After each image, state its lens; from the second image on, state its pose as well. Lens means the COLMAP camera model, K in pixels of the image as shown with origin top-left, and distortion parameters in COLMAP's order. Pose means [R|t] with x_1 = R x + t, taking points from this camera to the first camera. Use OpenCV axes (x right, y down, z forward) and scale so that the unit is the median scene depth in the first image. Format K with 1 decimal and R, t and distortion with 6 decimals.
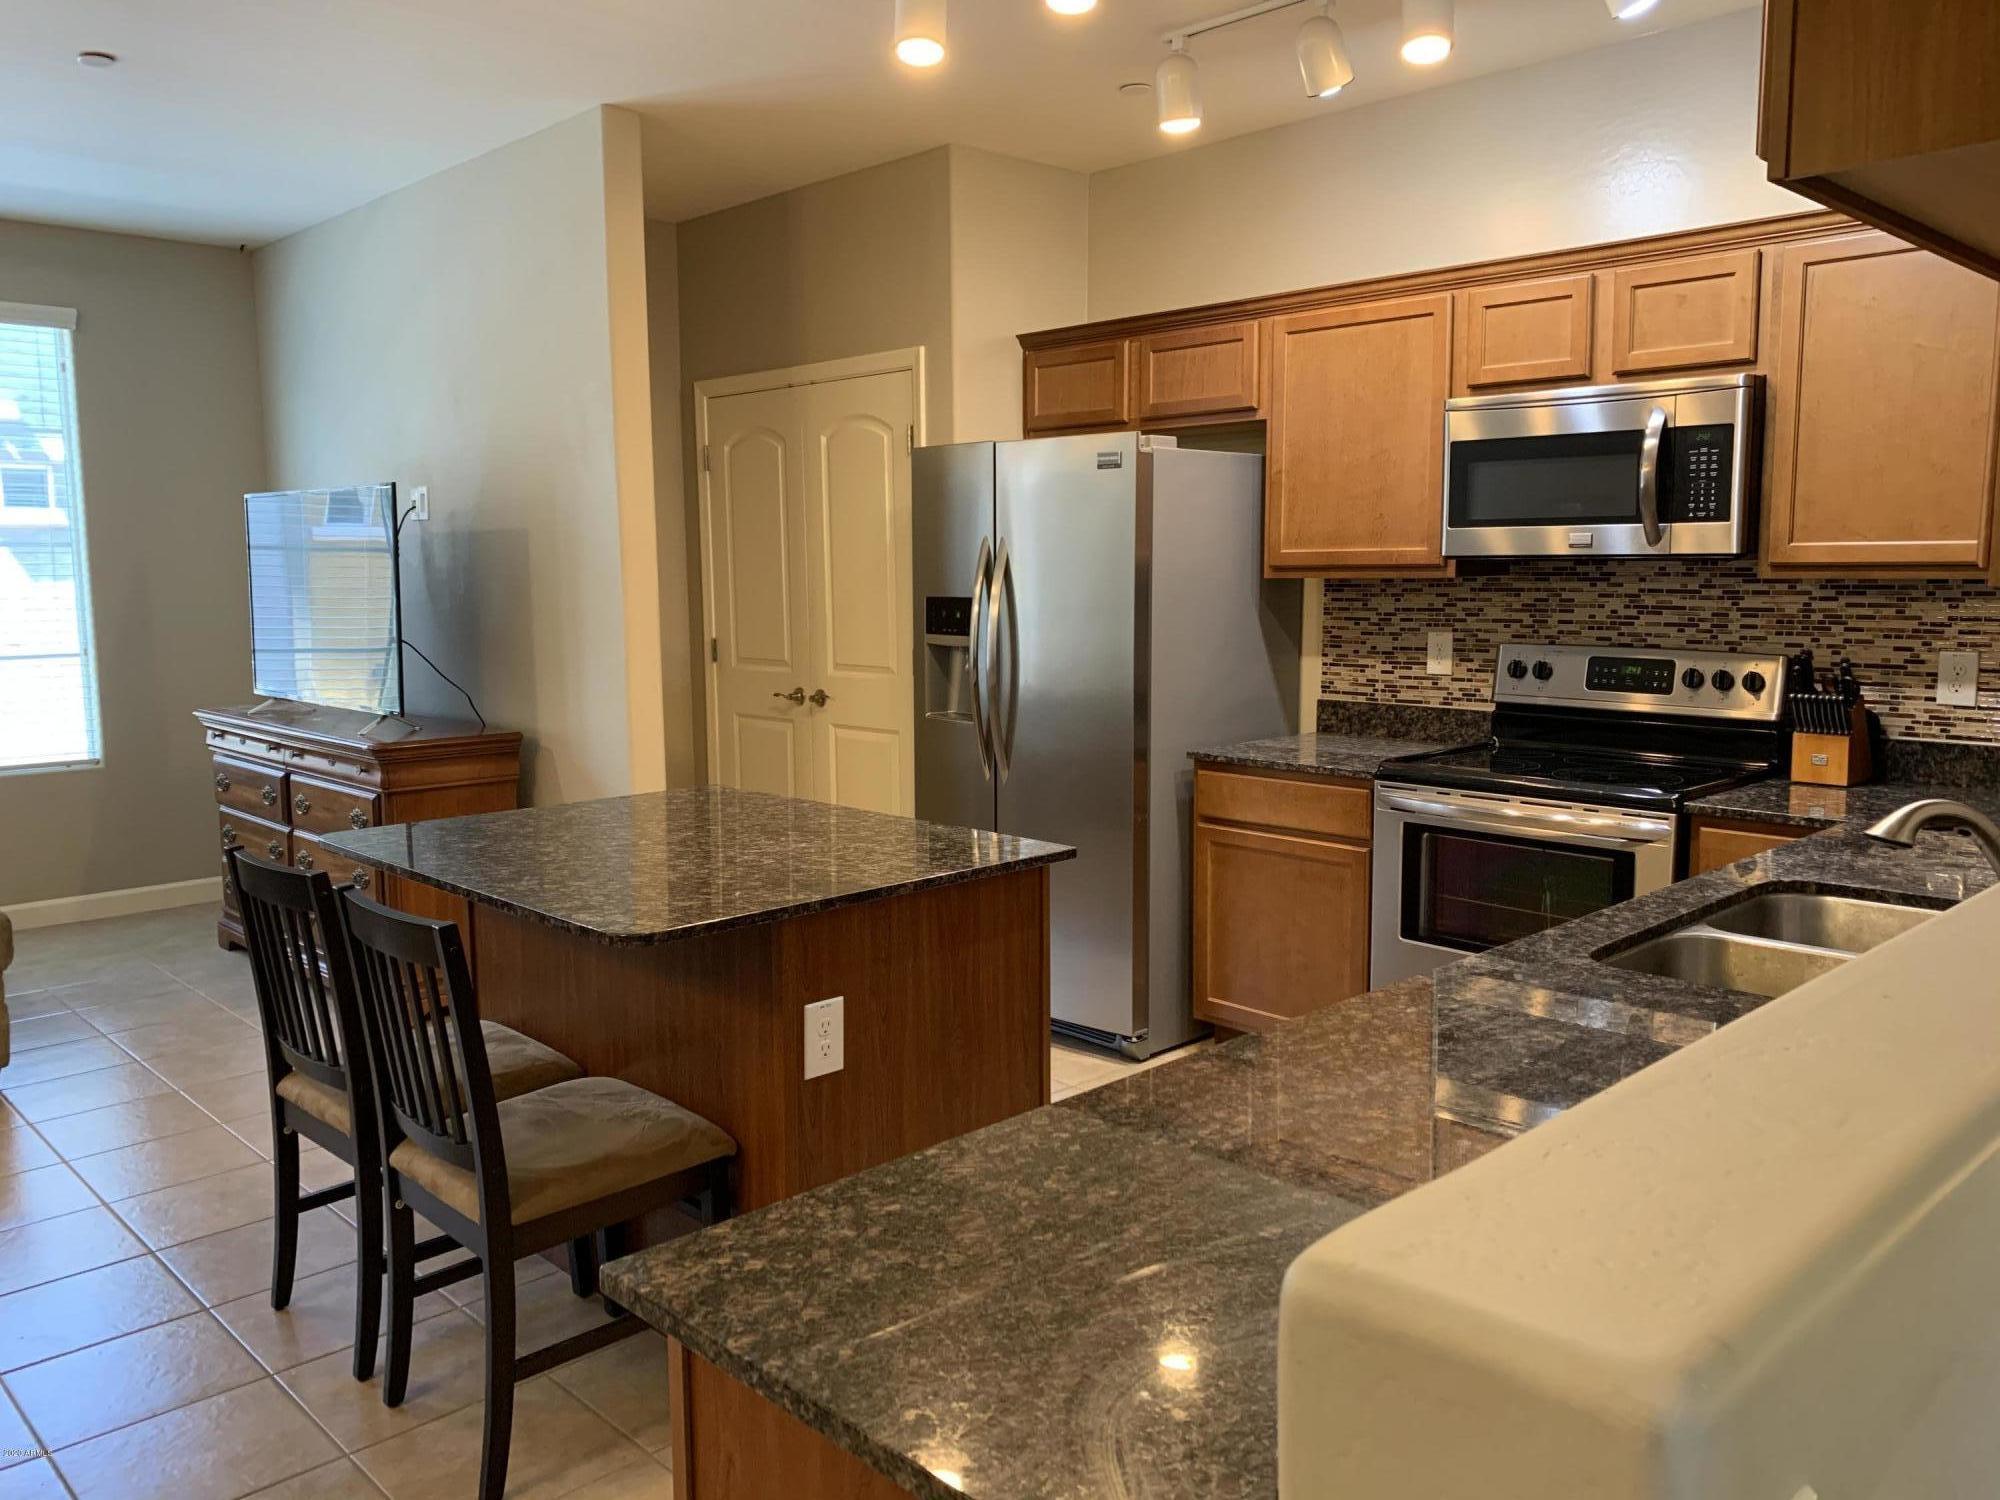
lens RADIAL K [[1524.1, 0, 1008.7], [0, 1524.1, 749.9], [0, 0, 1]] dist [0.068798, -0.100732]
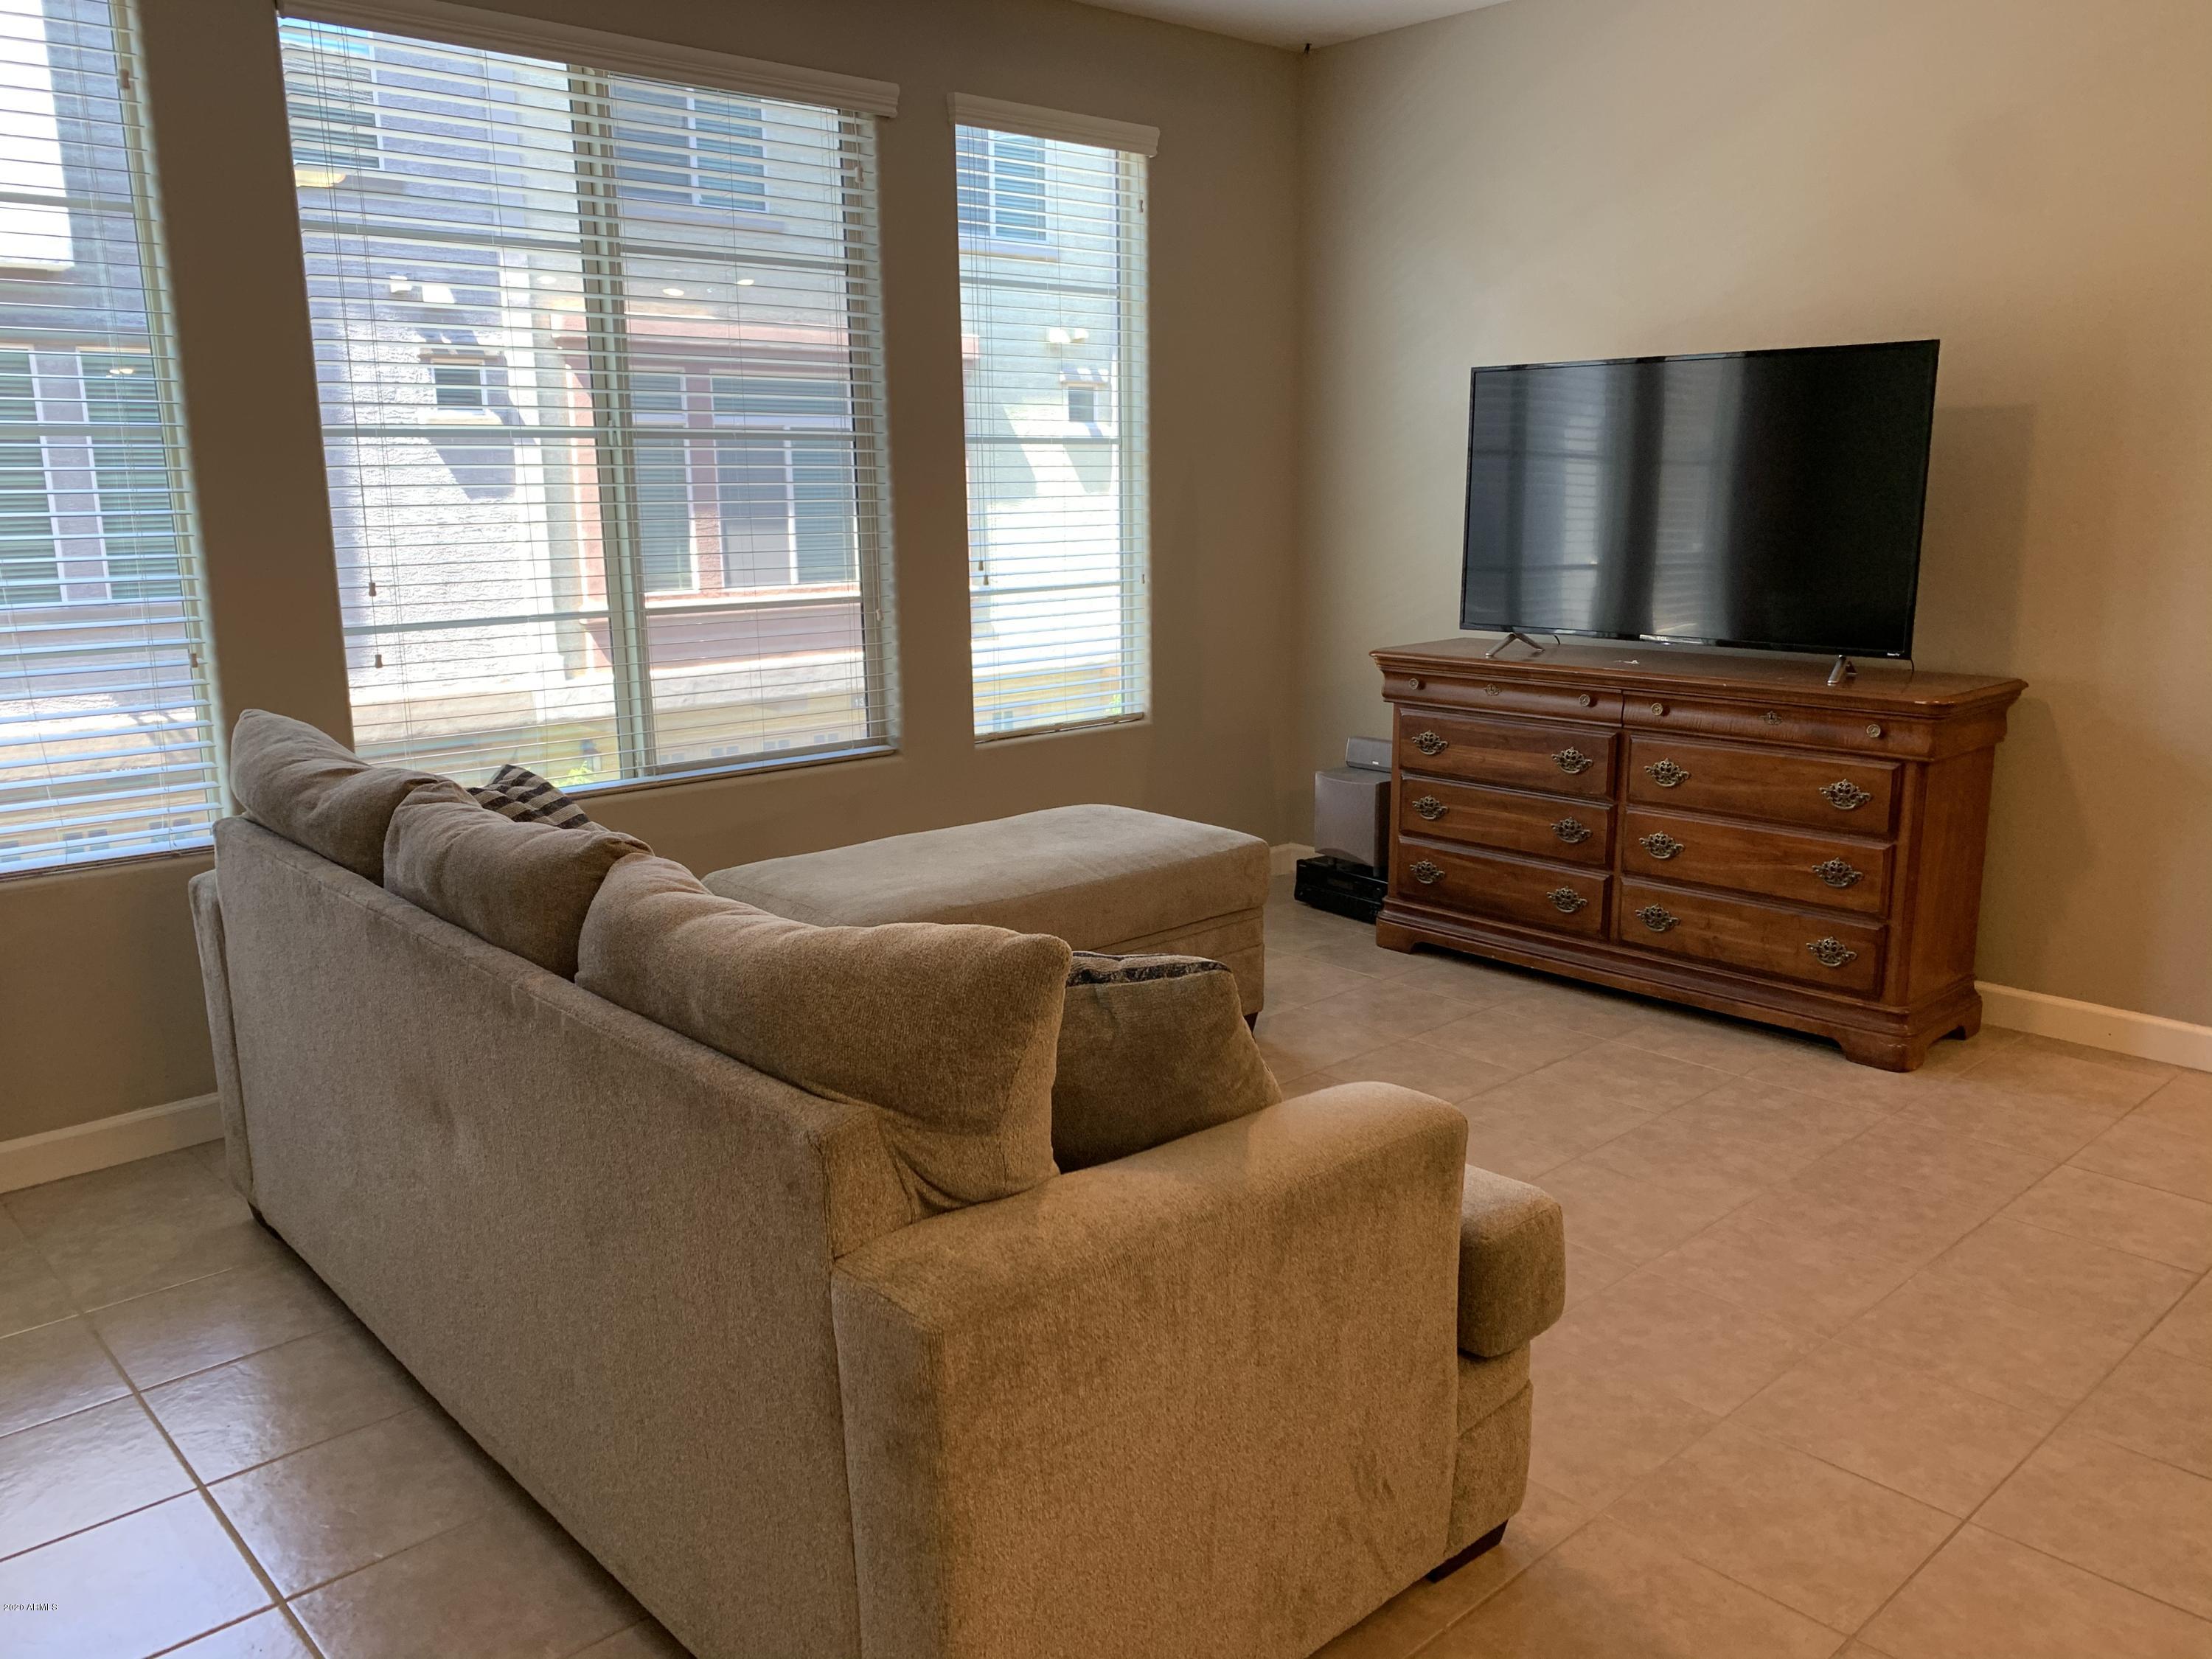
lens RADIAL K [[1685.7, 0, 1103.4], [0, 1685.7, 832.1], [0, 0, 1]] dist [0.068798, -0.100732]
pose [[0.999145, 0.001221, -0.041314, -0.824036], [0.002147, 0.996681, 0.081379, -0.005479], [0.041276, -0.081398, 0.995827, 0.165417]]
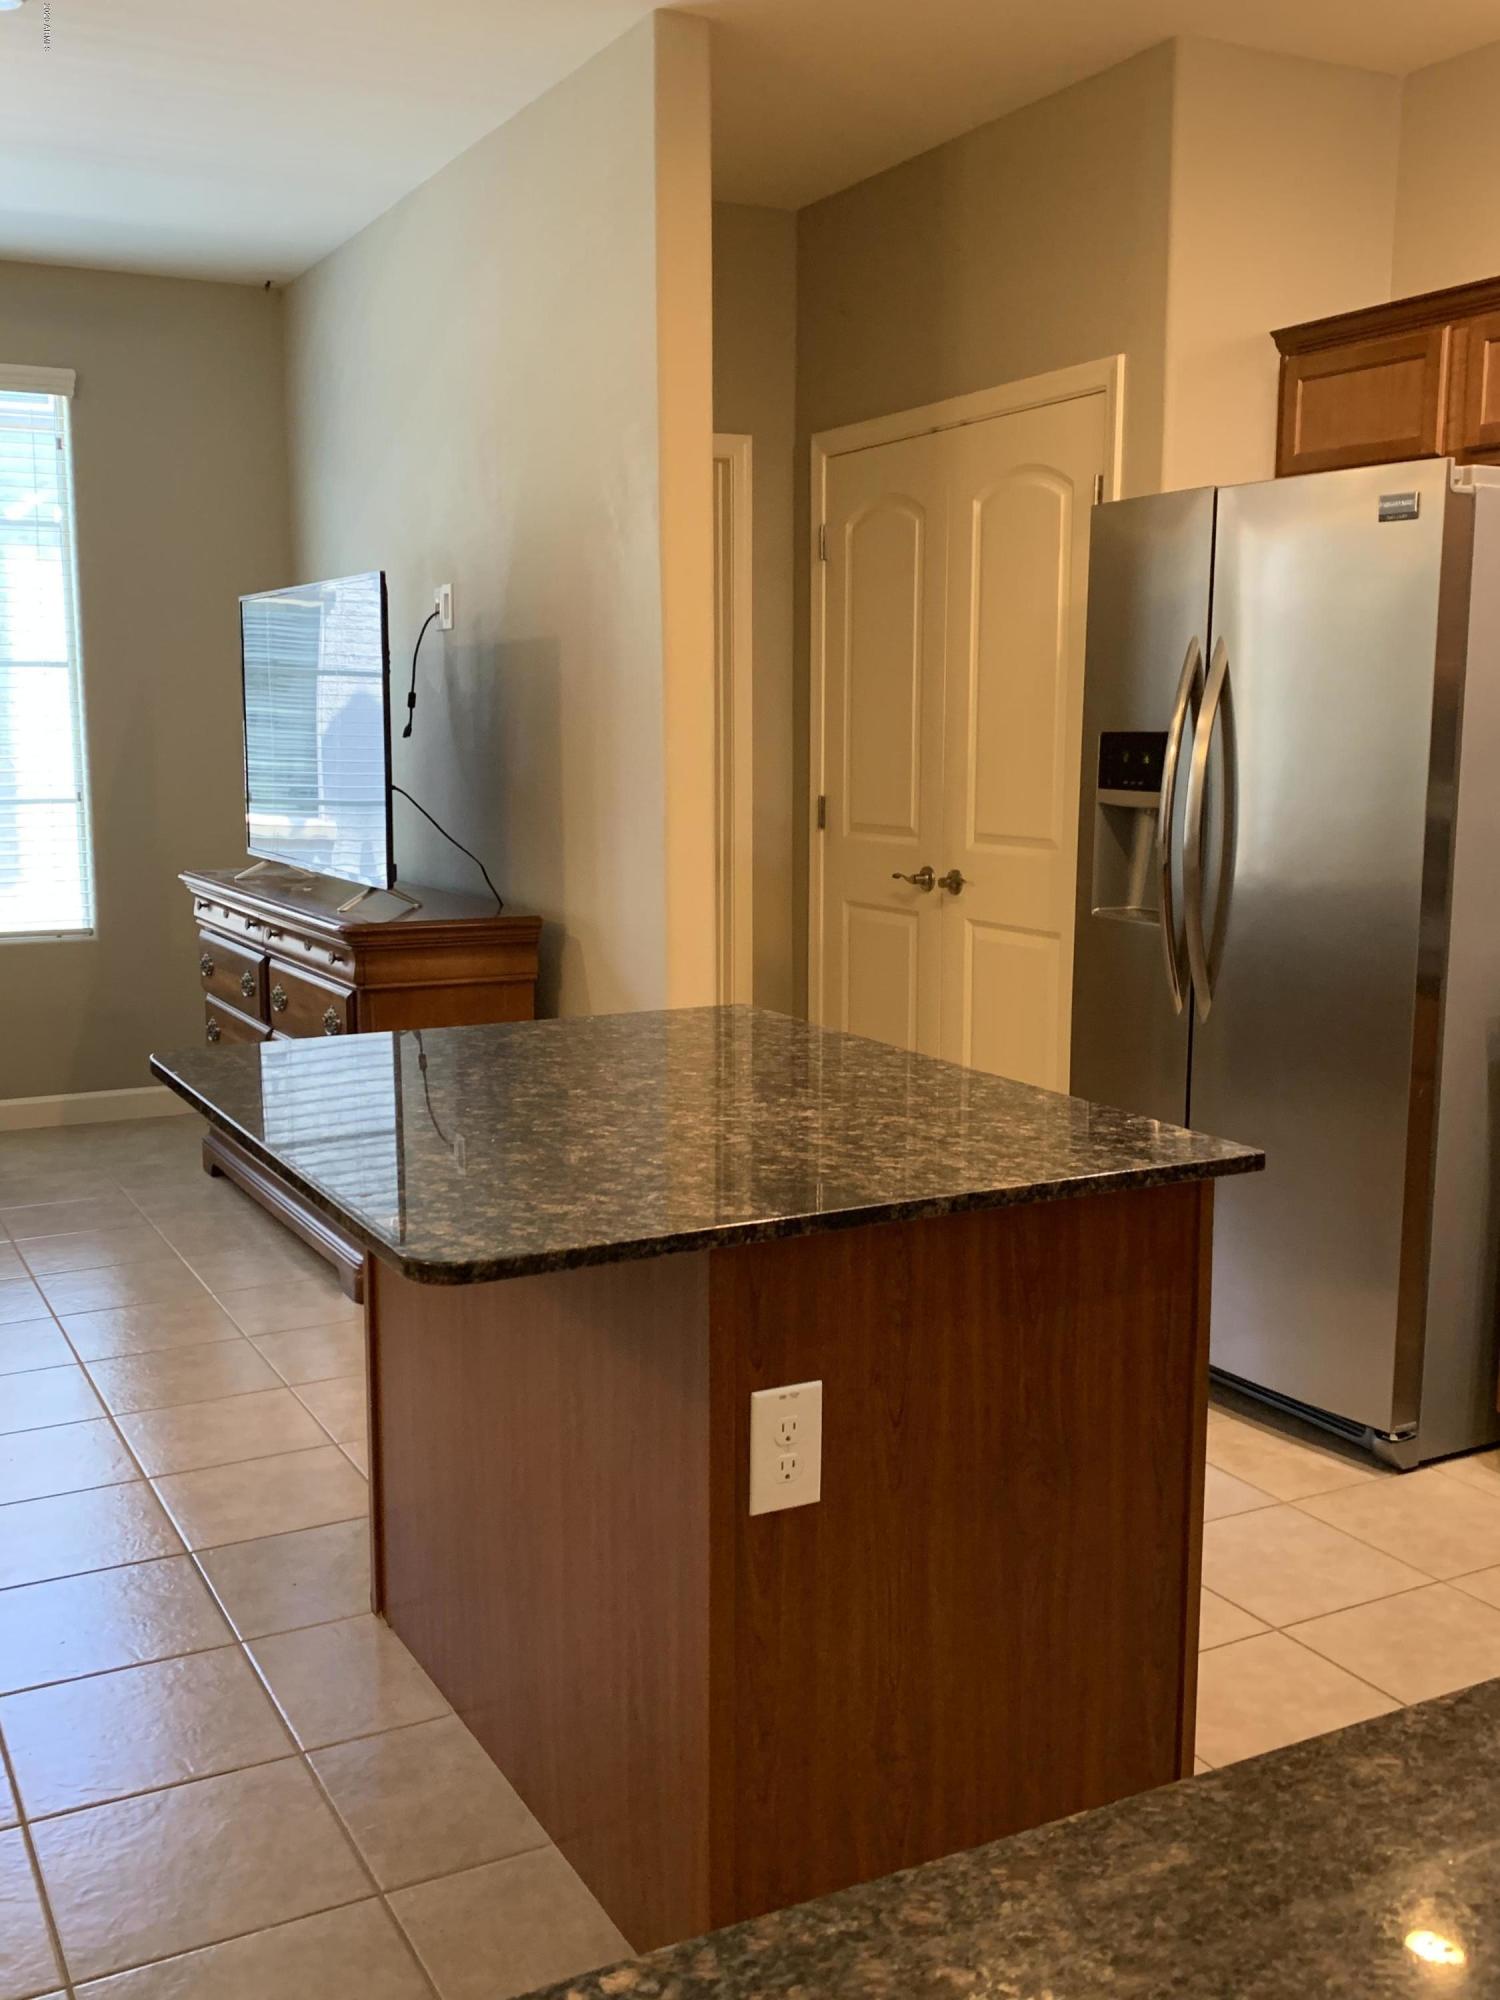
lens RADIAL K [[1920.6, 0, 732.7], [0, 1920.6, 1009.7], [0, 0, 1]] dist [0.038679, 0.000000]
pose [[0.958918, 0.050017, -0.279241, 0.034103], [-0.041267, 0.998458, 0.037132, -0.005032], [0.280667, -0.024083, 0.959503, 0.160956]]
